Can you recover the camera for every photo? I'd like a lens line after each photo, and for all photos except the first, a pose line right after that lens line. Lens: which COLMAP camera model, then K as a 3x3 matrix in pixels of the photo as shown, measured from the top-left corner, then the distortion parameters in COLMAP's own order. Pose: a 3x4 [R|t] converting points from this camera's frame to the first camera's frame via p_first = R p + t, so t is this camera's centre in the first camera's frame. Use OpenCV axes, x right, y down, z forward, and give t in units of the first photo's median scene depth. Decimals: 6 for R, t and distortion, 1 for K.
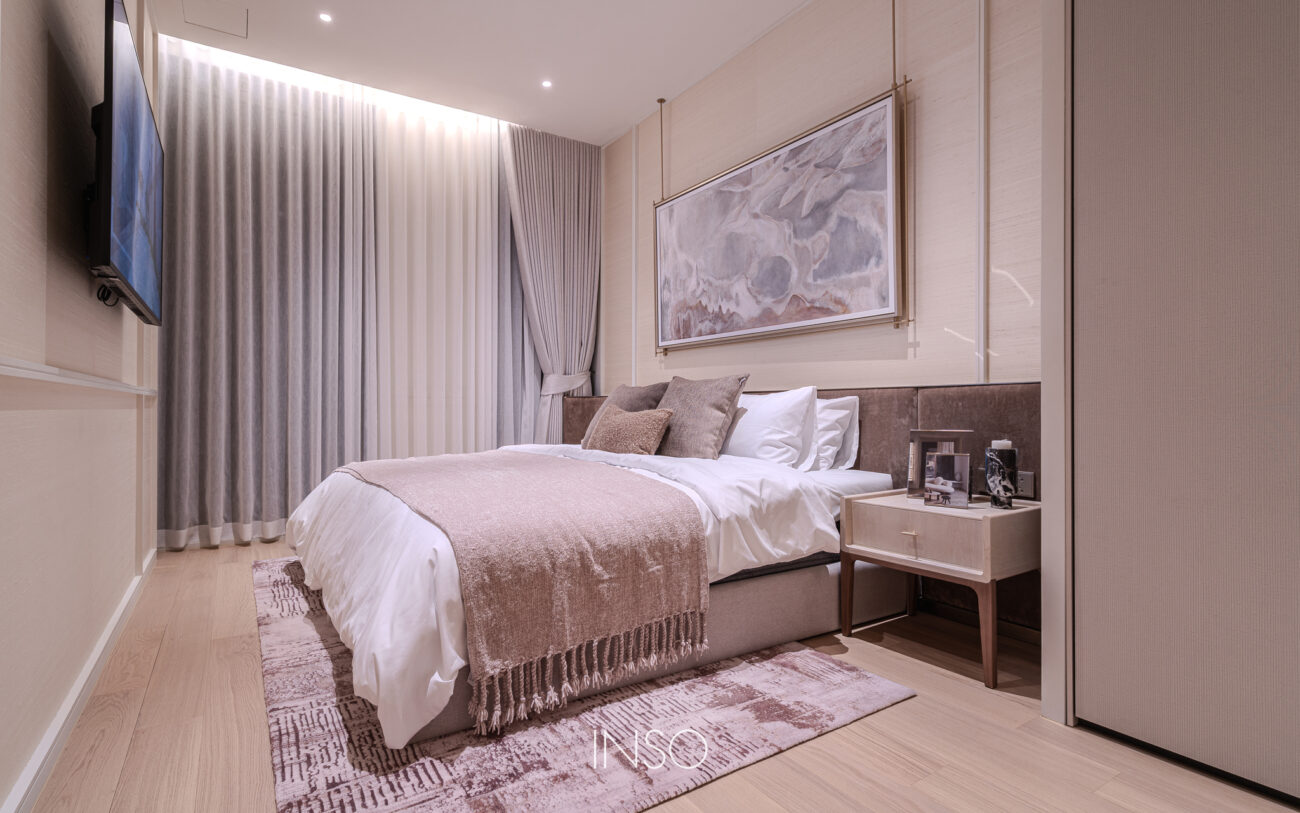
lens RADIAL K [[617.3, 0, 647.4], [0, 617.3, 414.3], [0, 0, 1]] dist [-0.001382, 0.000094]
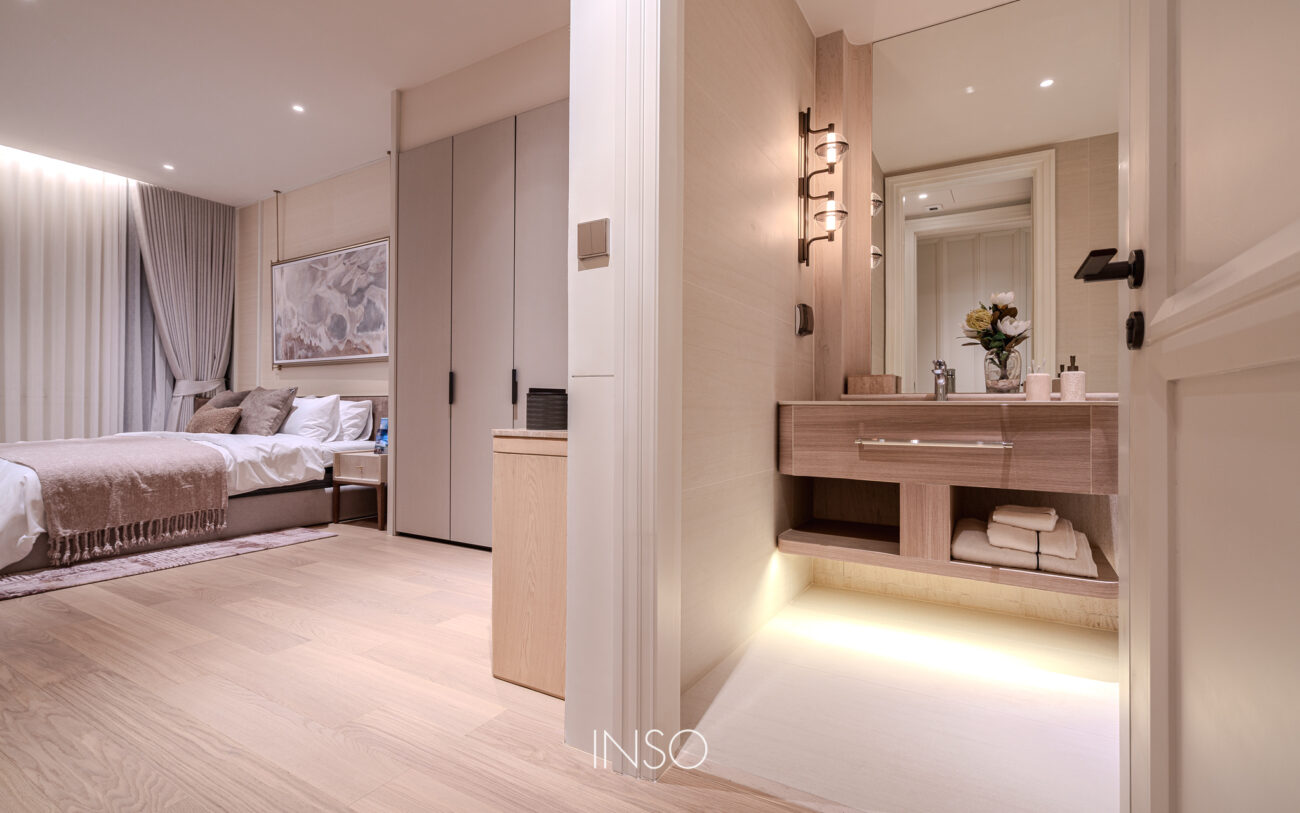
lens RADIAL K [[550.2, 0, 674.0], [0, 550.2, 408.4], [0, 0, 1]] dist [0.000924, -0.000598]
pose [[0.883861, 0.003447, 0.467737, 0.371038], [0.001577, 0.999945, -0.010349, 0.012460], [-0.467747, 0.009885, 0.883807, -0.850418]]
